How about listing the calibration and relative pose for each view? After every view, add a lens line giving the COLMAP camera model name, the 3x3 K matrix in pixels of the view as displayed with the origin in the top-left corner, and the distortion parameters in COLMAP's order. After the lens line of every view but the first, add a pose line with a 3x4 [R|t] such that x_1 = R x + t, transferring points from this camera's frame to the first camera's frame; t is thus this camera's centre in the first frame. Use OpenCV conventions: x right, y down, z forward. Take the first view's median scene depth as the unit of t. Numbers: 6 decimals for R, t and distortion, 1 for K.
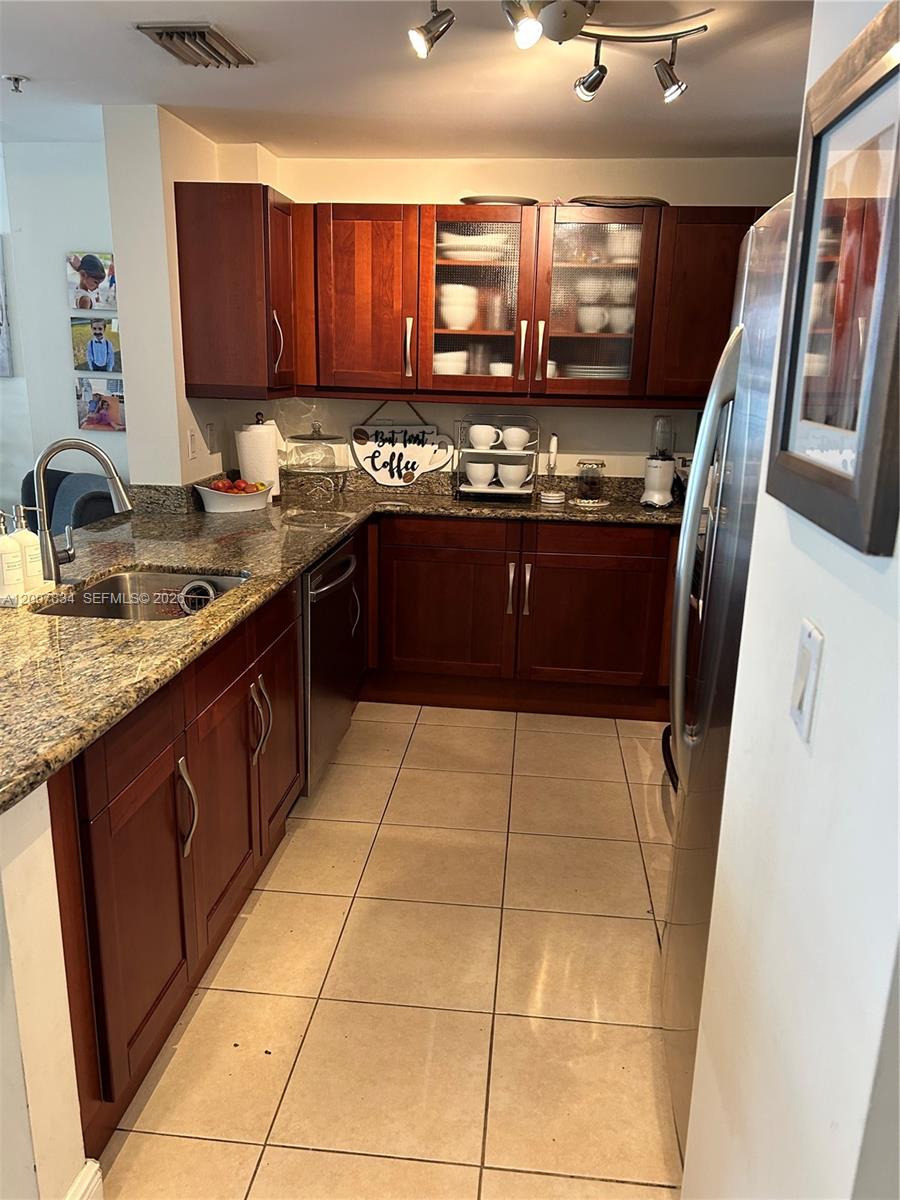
lens RADIAL K [[909.1, 0, 452.6], [0, 909.1, 607.8], [0, 0, 1]] dist [0.044275, -0.027688]
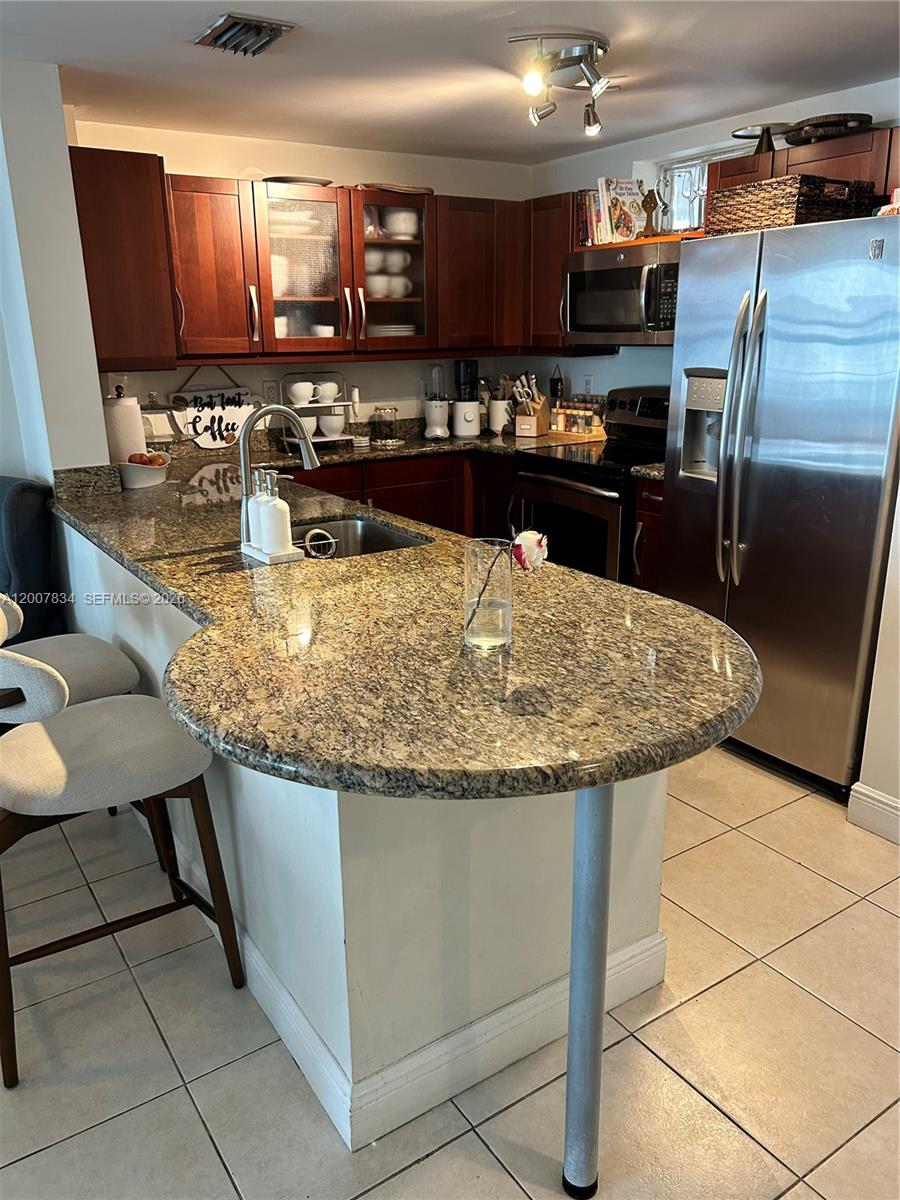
lens RADIAL K [[909.1, 0, 462.4], [0, 909.1, 600.2], [0, 0, 1]] dist [0.044275, -0.027688]
pose [[0.770690, -0.216642, 0.599252, -0.538062], [0.197668, 0.975320, 0.098379, -0.011860], [-0.605775, 0.042633, 0.794493, 0.004896]]
